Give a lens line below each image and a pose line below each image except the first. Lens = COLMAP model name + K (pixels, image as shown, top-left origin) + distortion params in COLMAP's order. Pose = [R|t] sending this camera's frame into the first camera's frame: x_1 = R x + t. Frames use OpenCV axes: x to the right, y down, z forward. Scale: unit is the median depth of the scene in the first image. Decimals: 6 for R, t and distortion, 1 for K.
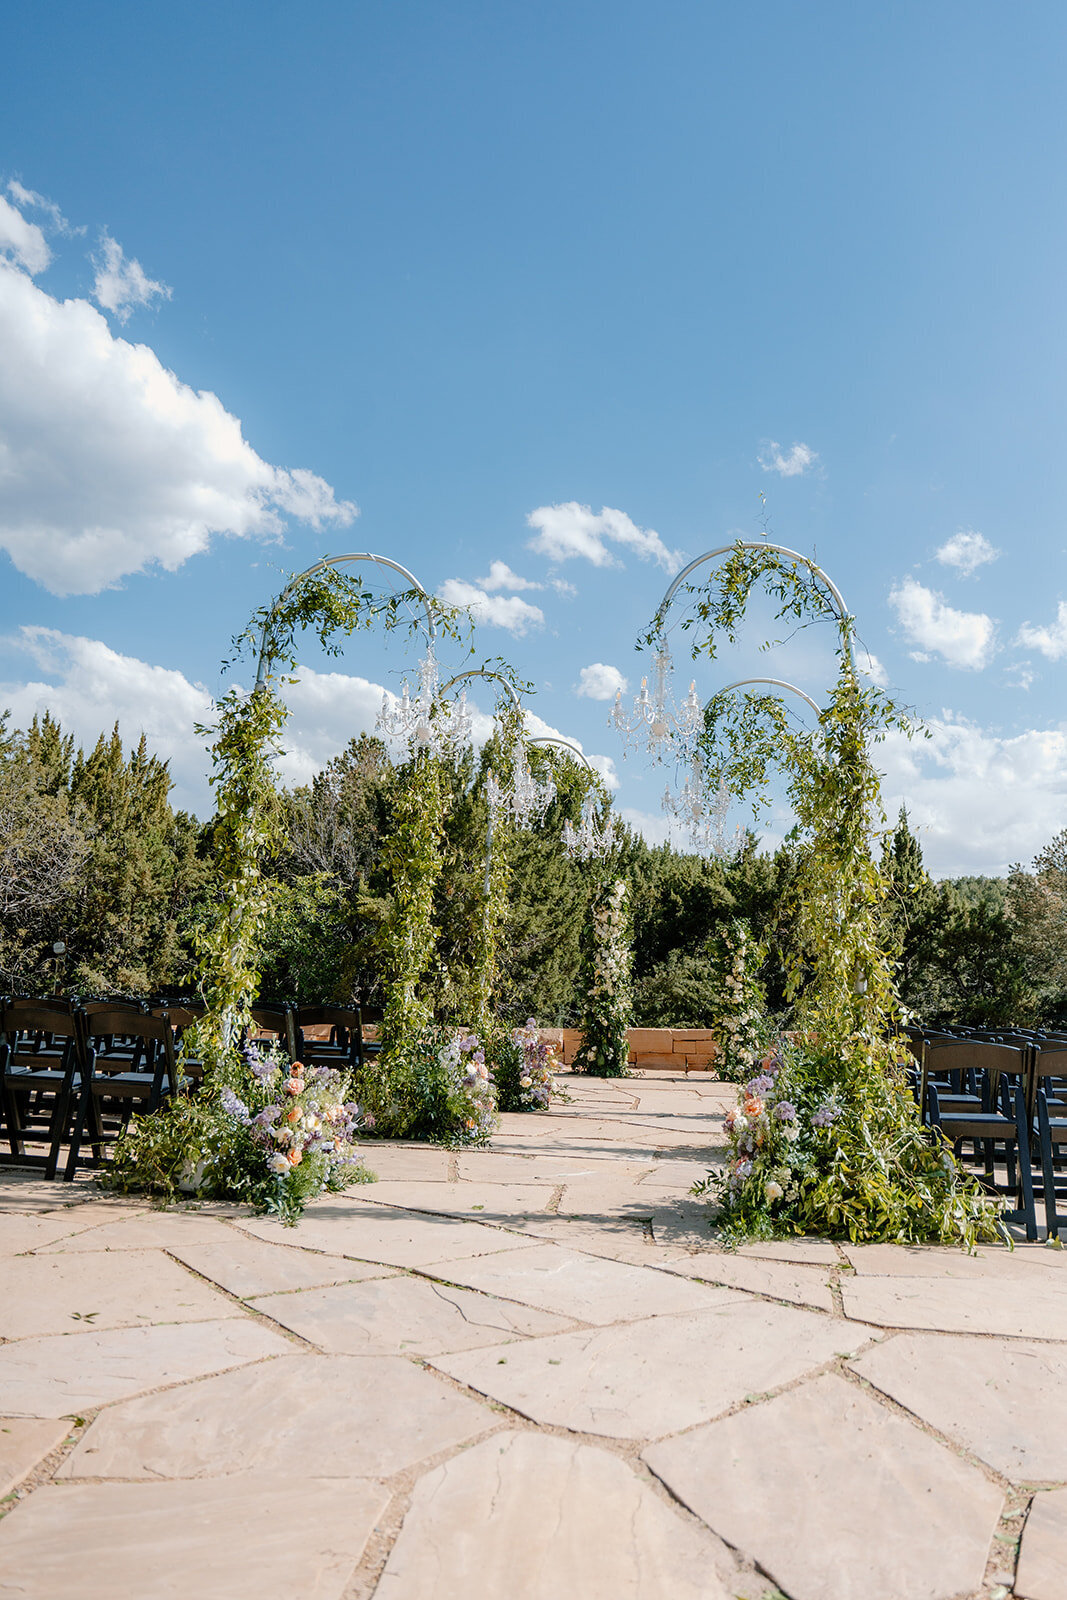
lens RADIAL K [[1145.0, 0, 542.5], [0, 1145.0, 782.7], [0, 0, 1]] dist [0.003718, -0.011175]
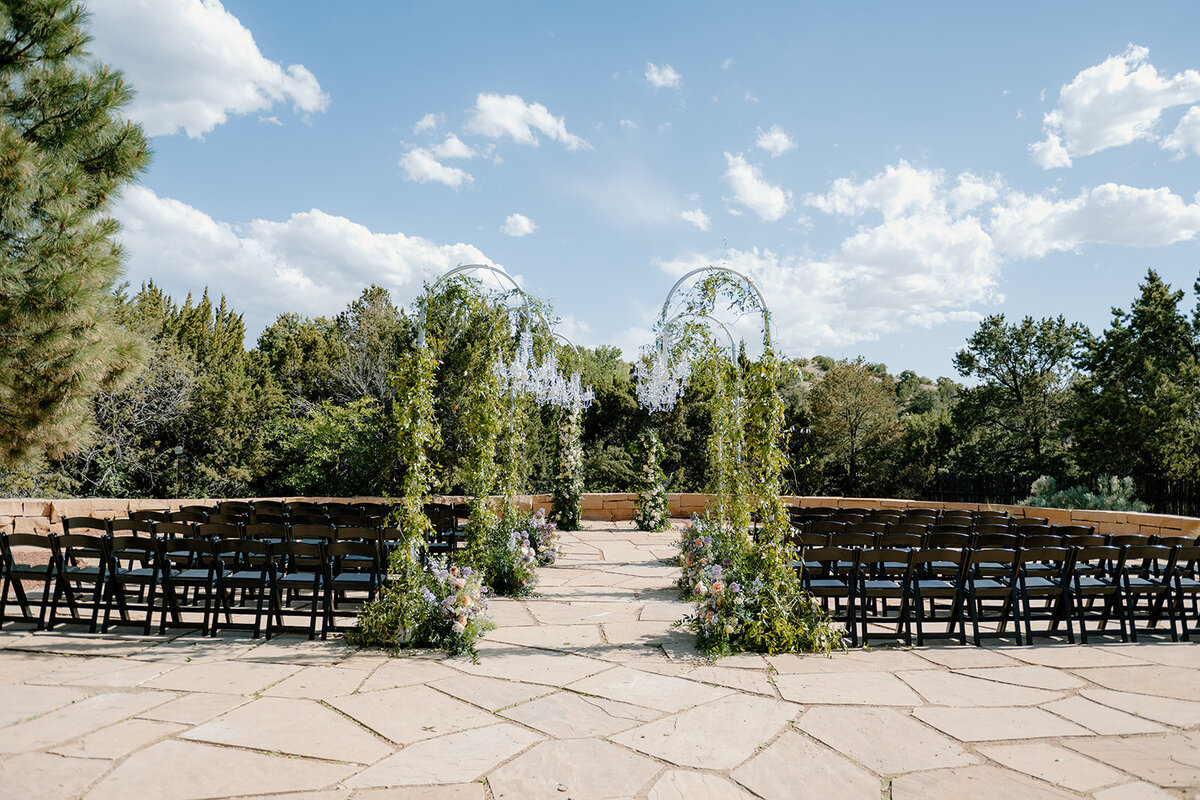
lens RADIAL K [[813.8, 0, 594.5], [0, 813.8, 410.3], [0, 0, 1]] dist [0.000062, -0.003717]
pose [[0.989401, -0.014982, 0.144436, -0.179295], [-0.005331, 0.990245, 0.139232, -0.164199], [-0.145113, -0.138526, 0.979670, -0.207281]]
